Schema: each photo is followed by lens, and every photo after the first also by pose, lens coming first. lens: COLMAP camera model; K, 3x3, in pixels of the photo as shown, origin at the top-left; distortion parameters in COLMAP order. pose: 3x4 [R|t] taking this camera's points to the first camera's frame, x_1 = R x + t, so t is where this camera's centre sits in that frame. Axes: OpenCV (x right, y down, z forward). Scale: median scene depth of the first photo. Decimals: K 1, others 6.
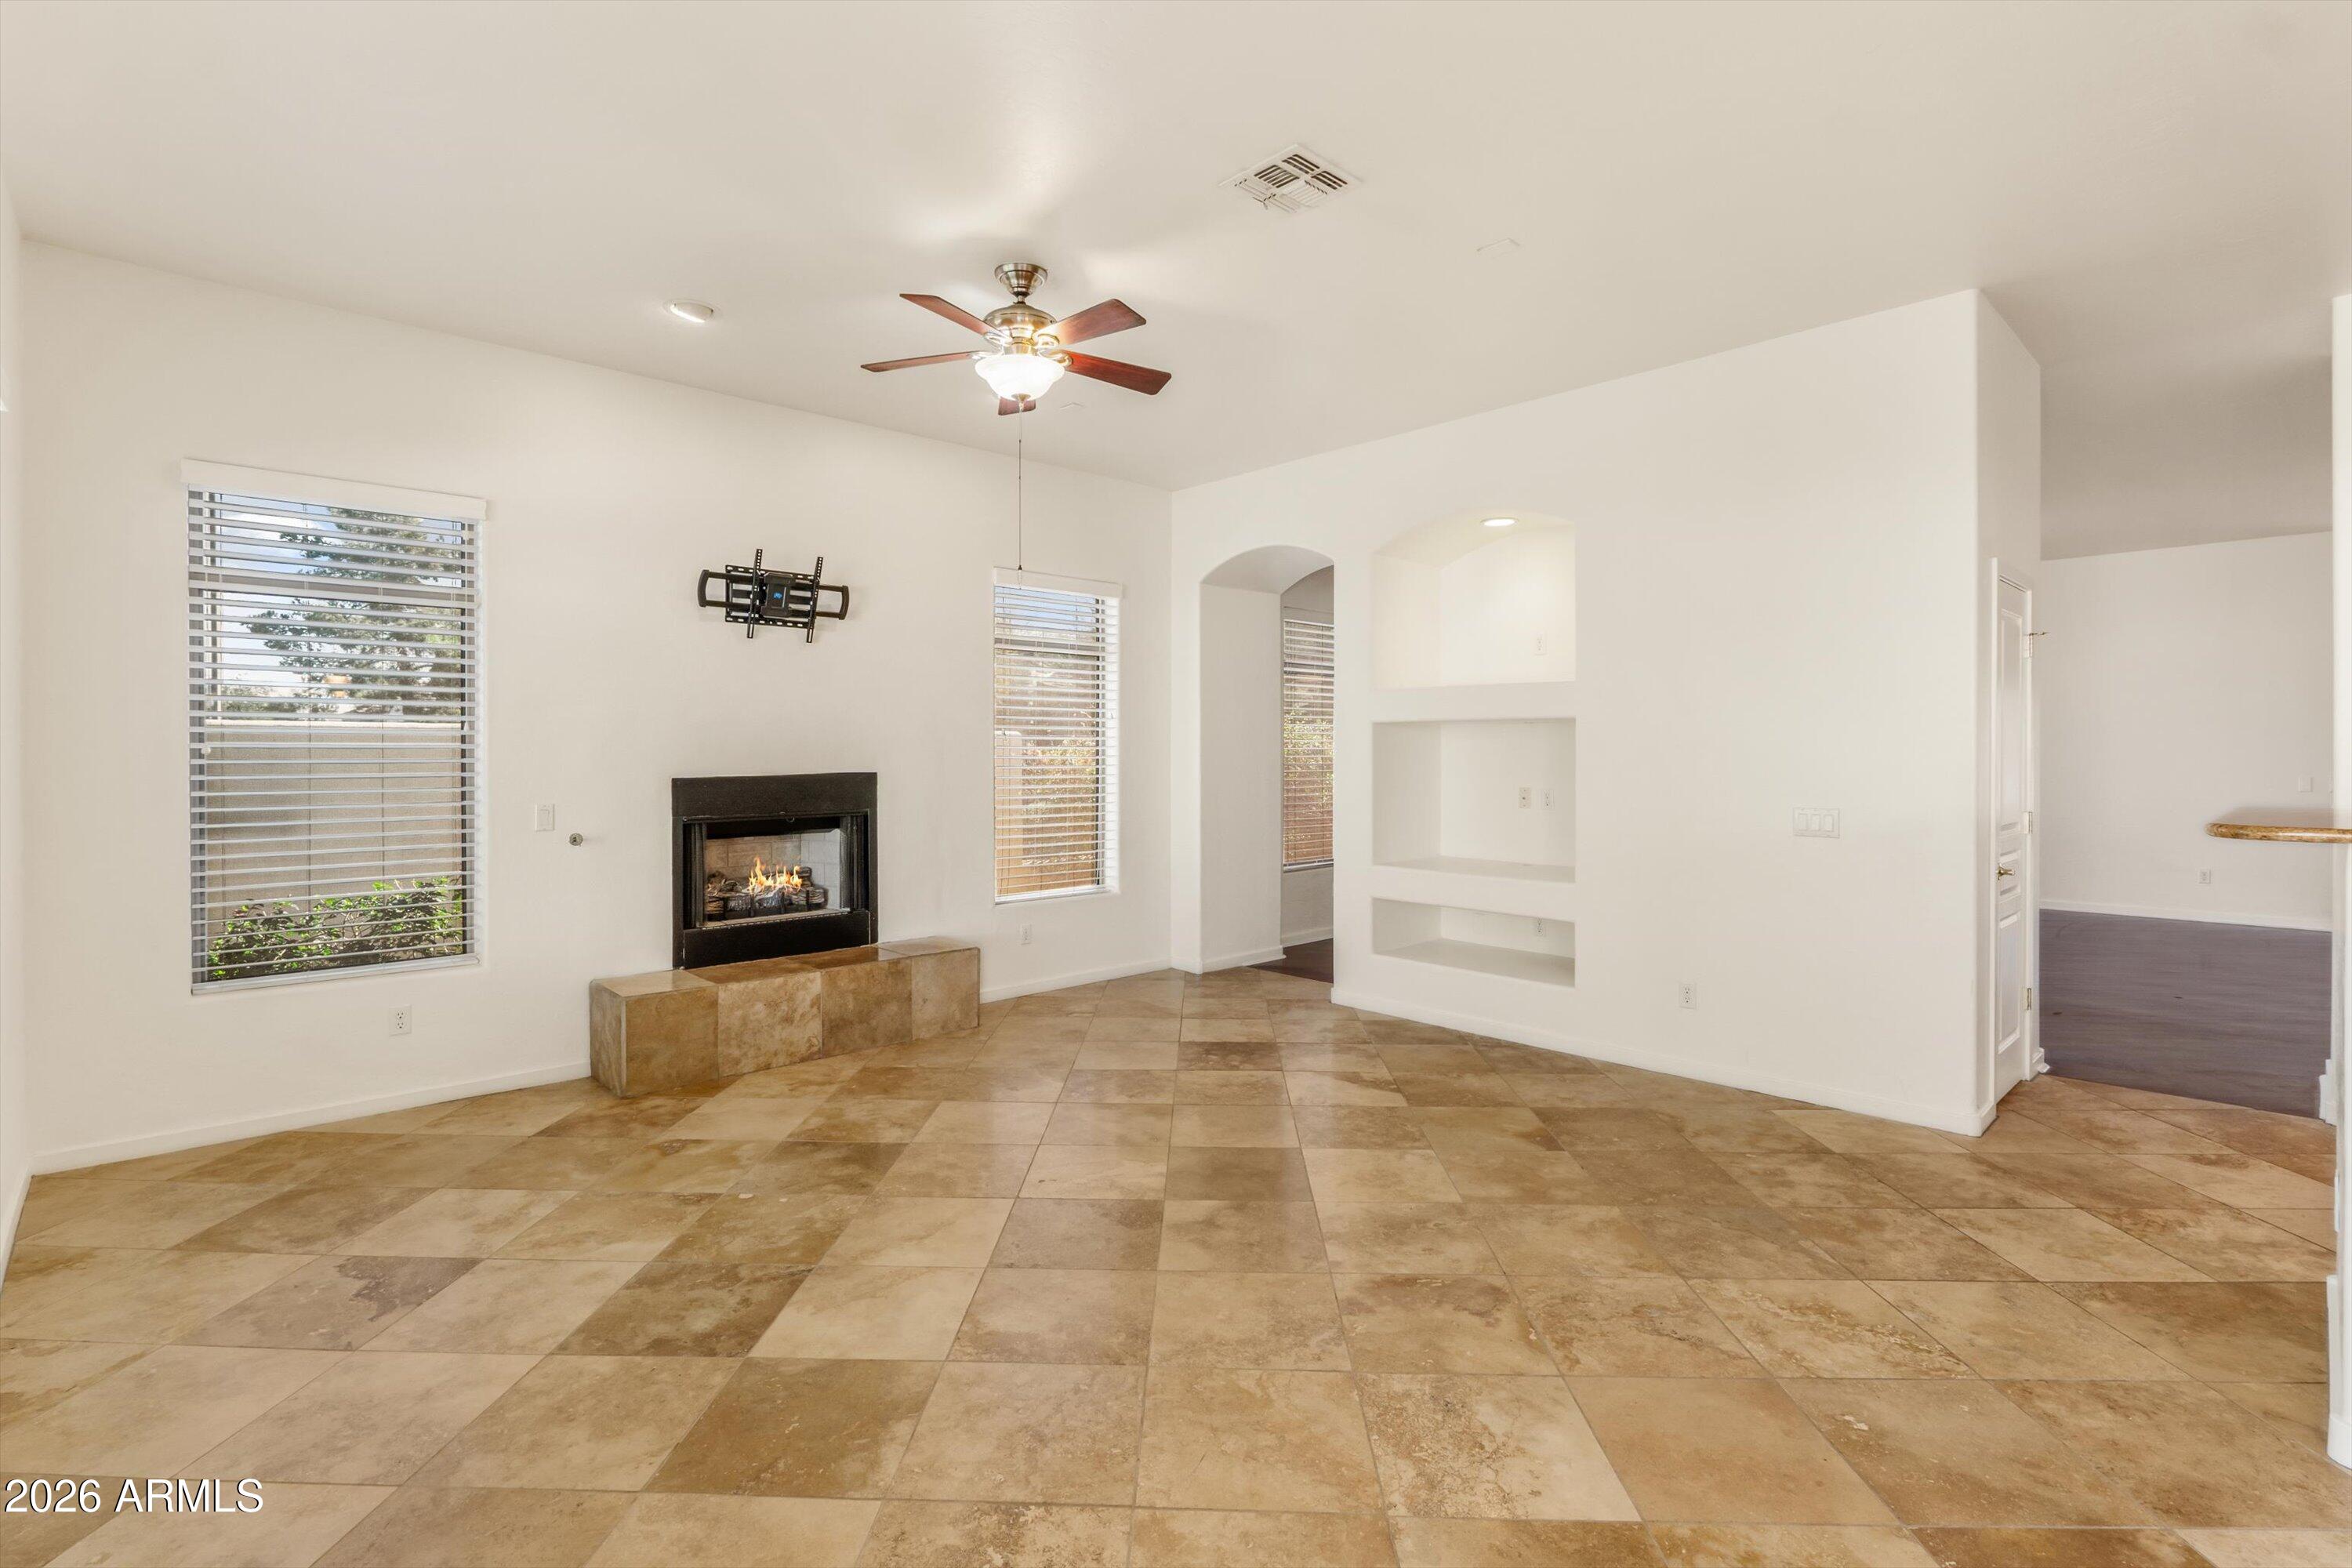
lens RADIAL K [[1095.3, 0, 1159.5], [0, 1095.3, 748.9], [0, 0, 1]] dist [-0.008080, 0.001001]
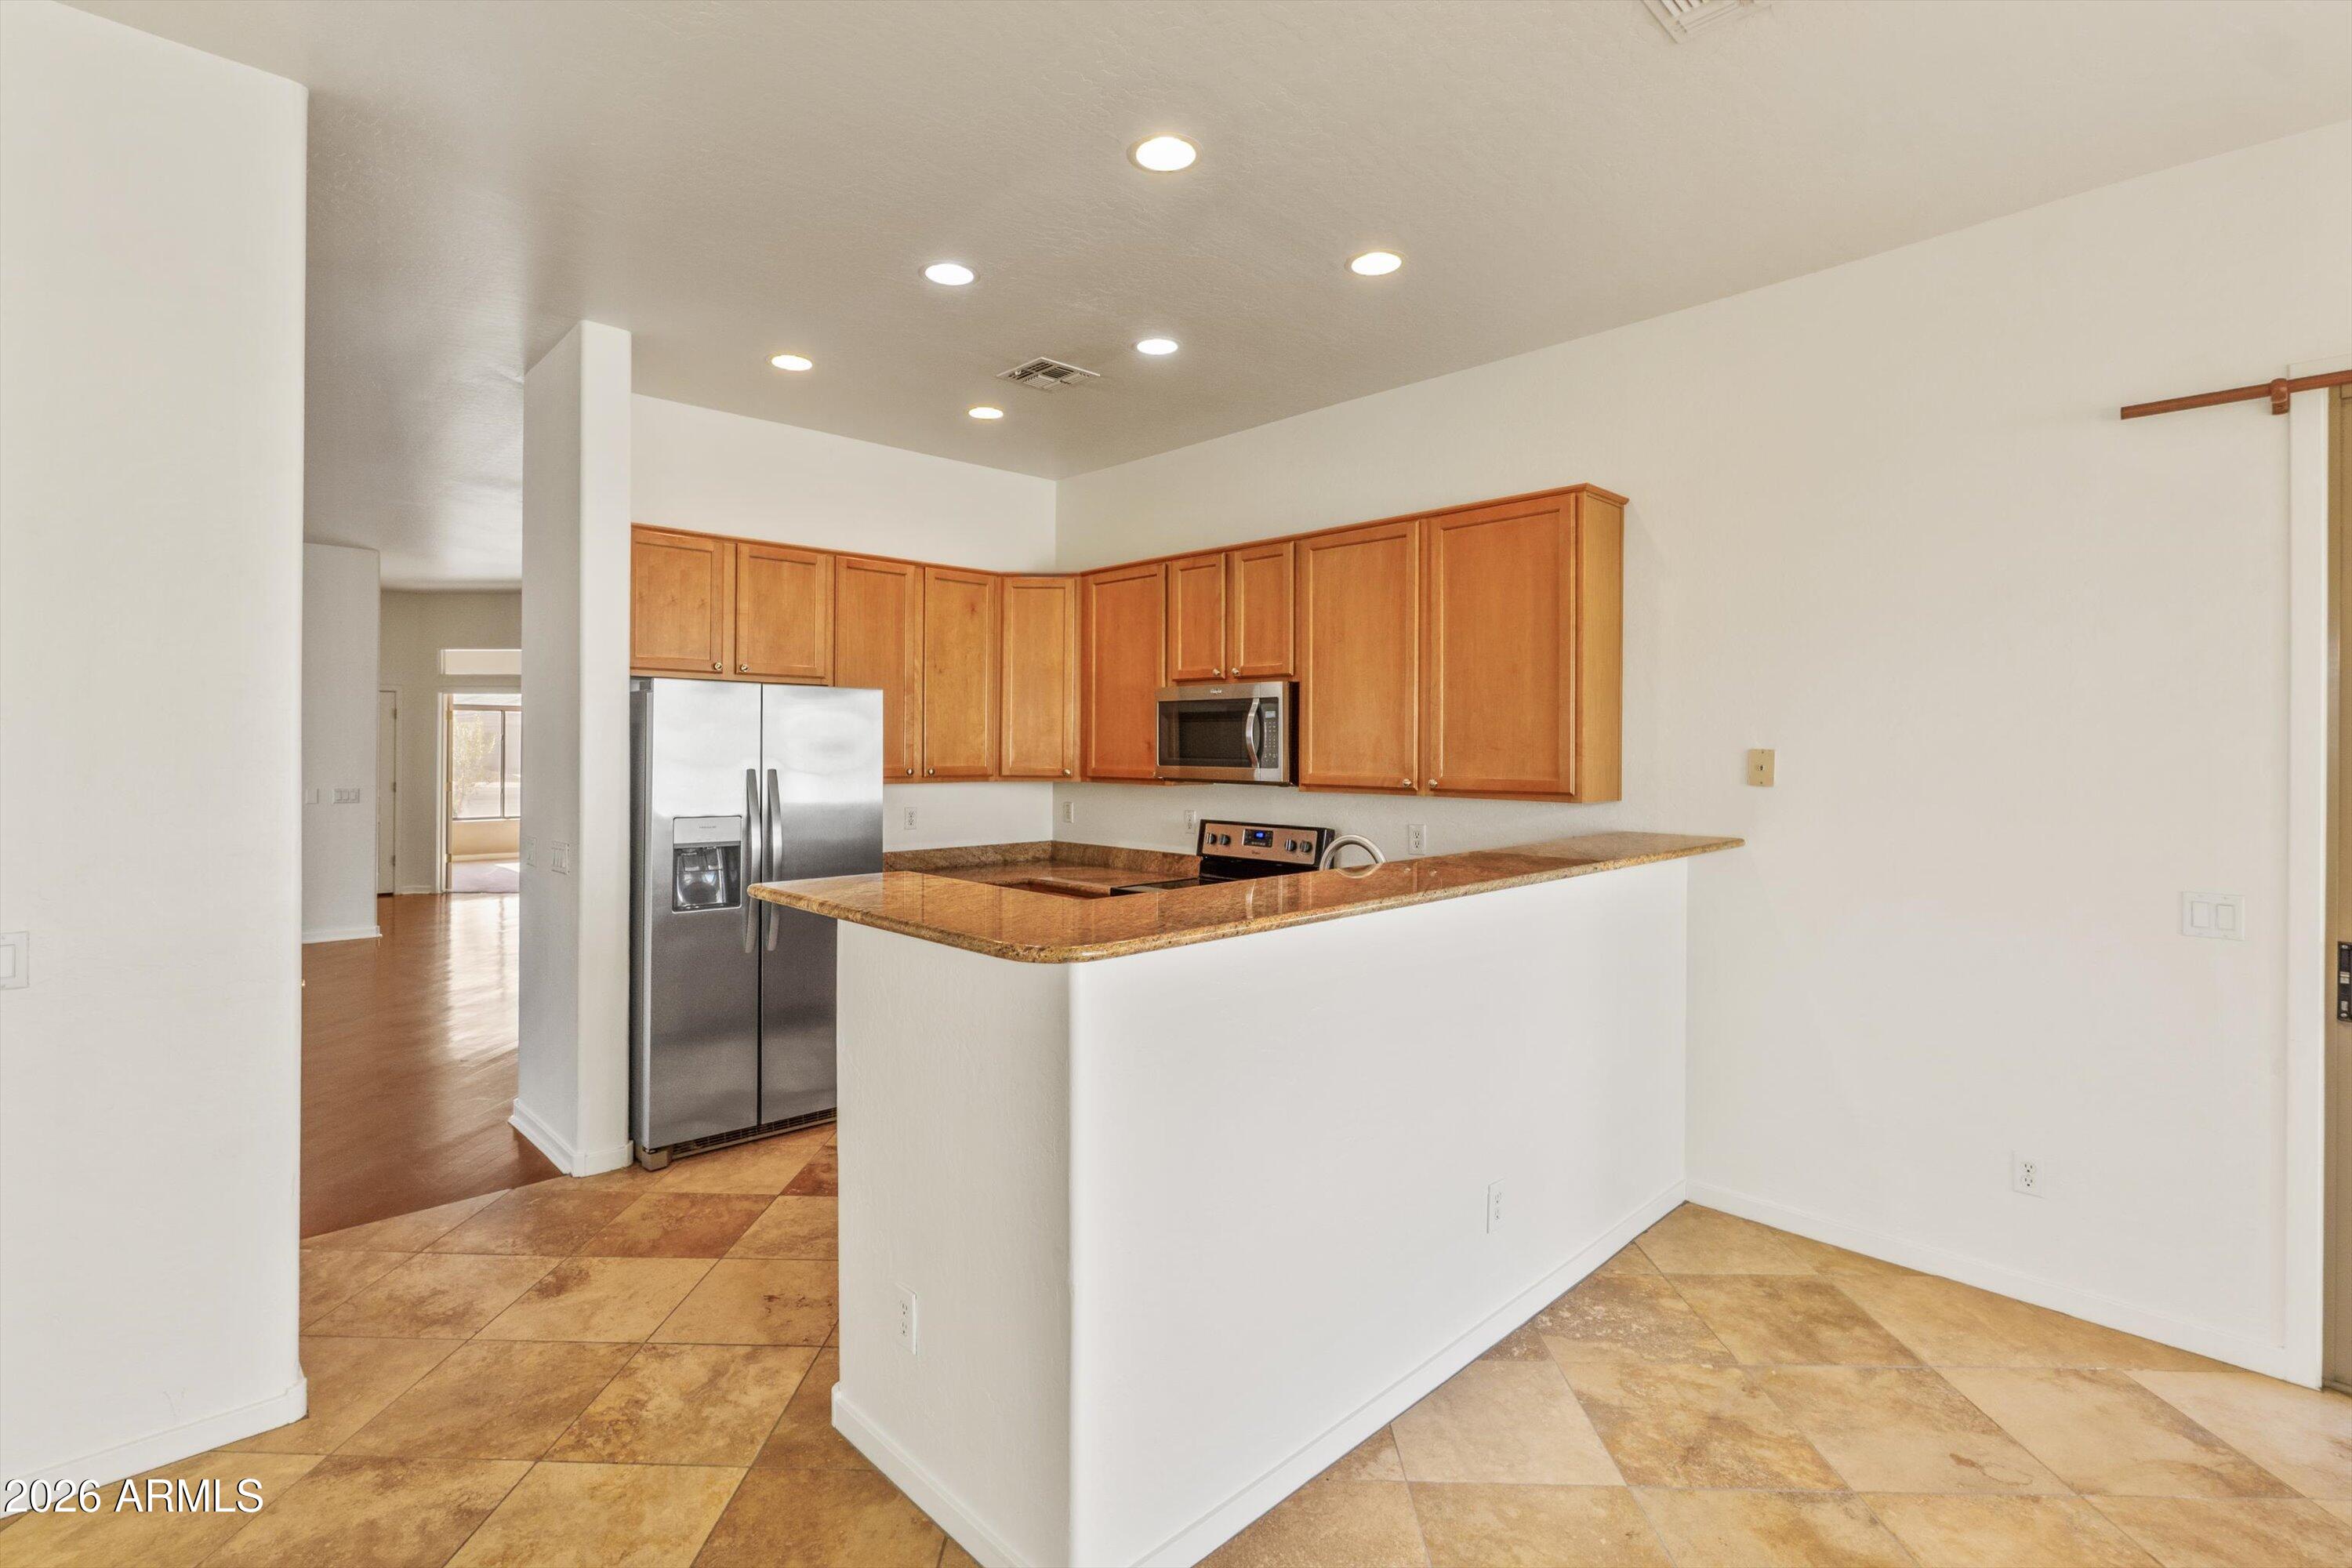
lens RADIAL K [[1095.3, 0, 1159.5], [0, 1095.3, 748.9], [0, 0, 1]] dist [-0.008080, 0.001001]
pose [[-0.013884, -0.001469, 0.999903, 0.111391], [-0.009054, 0.999958, 0.001343, -0.041772], [-0.999863, -0.009034, -0.013897, 0.528287]]
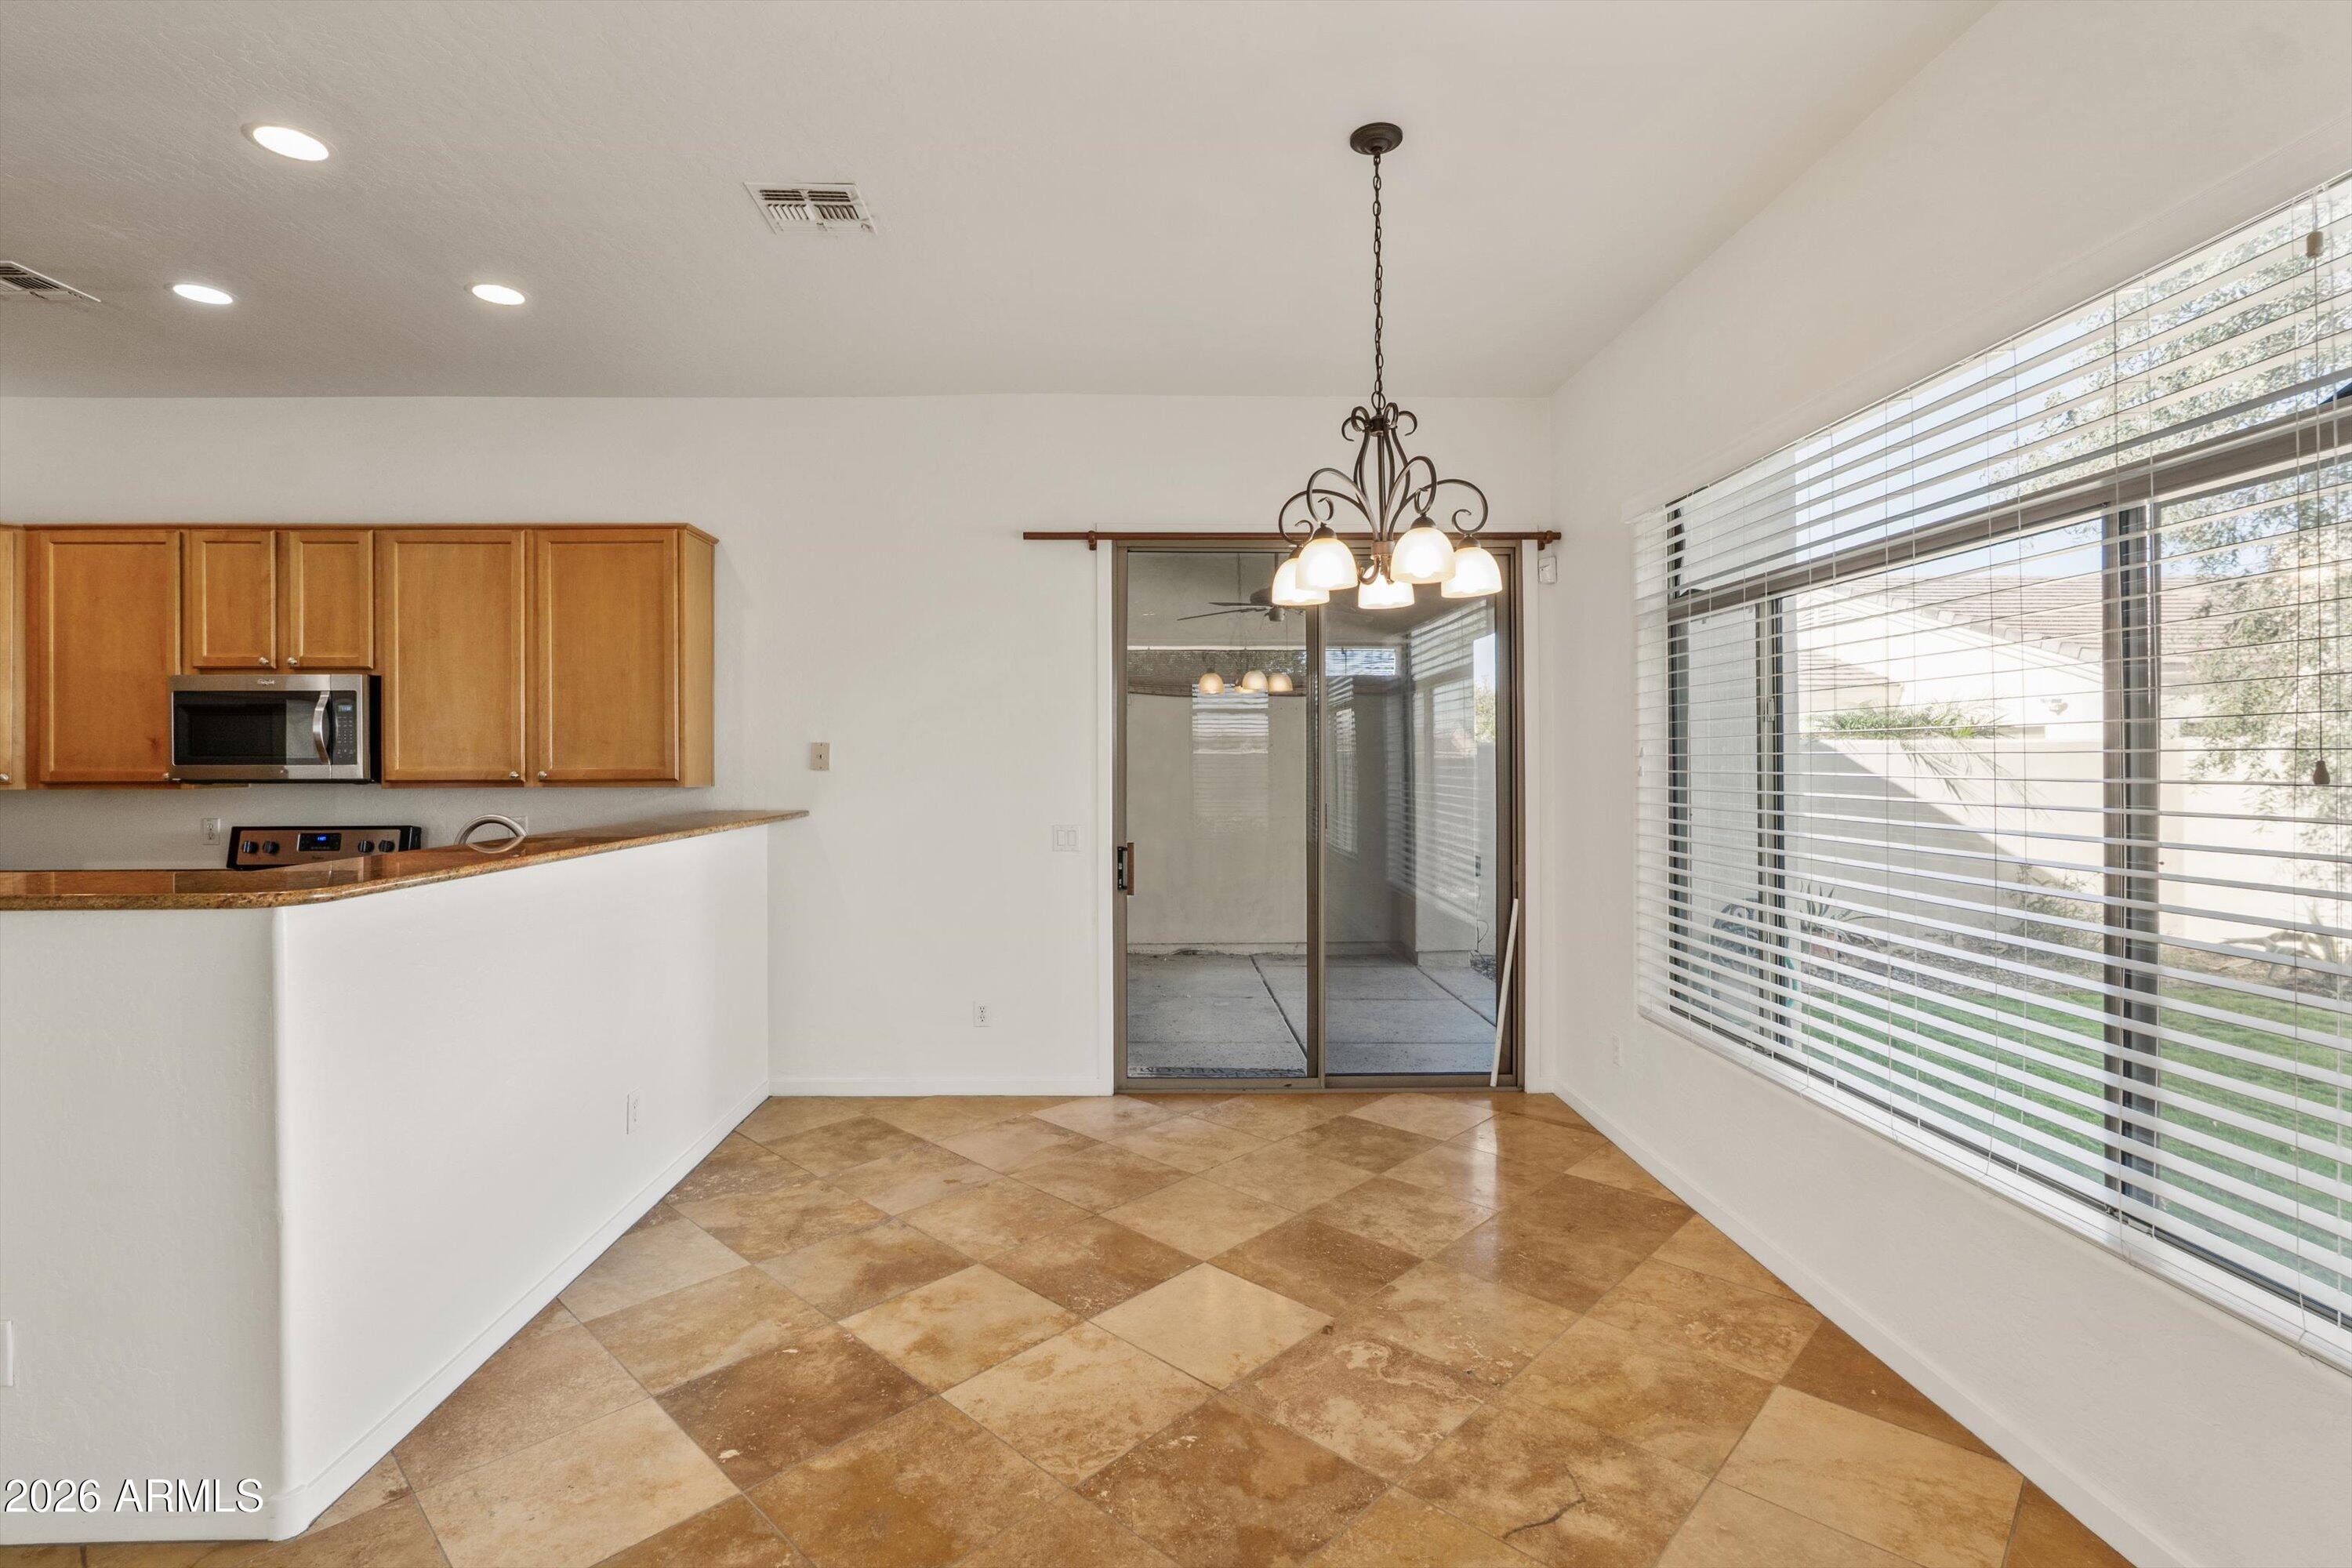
lens RADIAL K [[1086.5, 0, 1166.2], [0, 1086.5, 760.4], [0, 0, 1]] dist [-0.009091, 0.001231]
pose [[-0.751614, 0.004410, 0.659588, -0.079214], [0.002342, 0.999989, -0.004018, -0.018433], [-0.659599, -0.001475, -0.751617, 0.673298]]
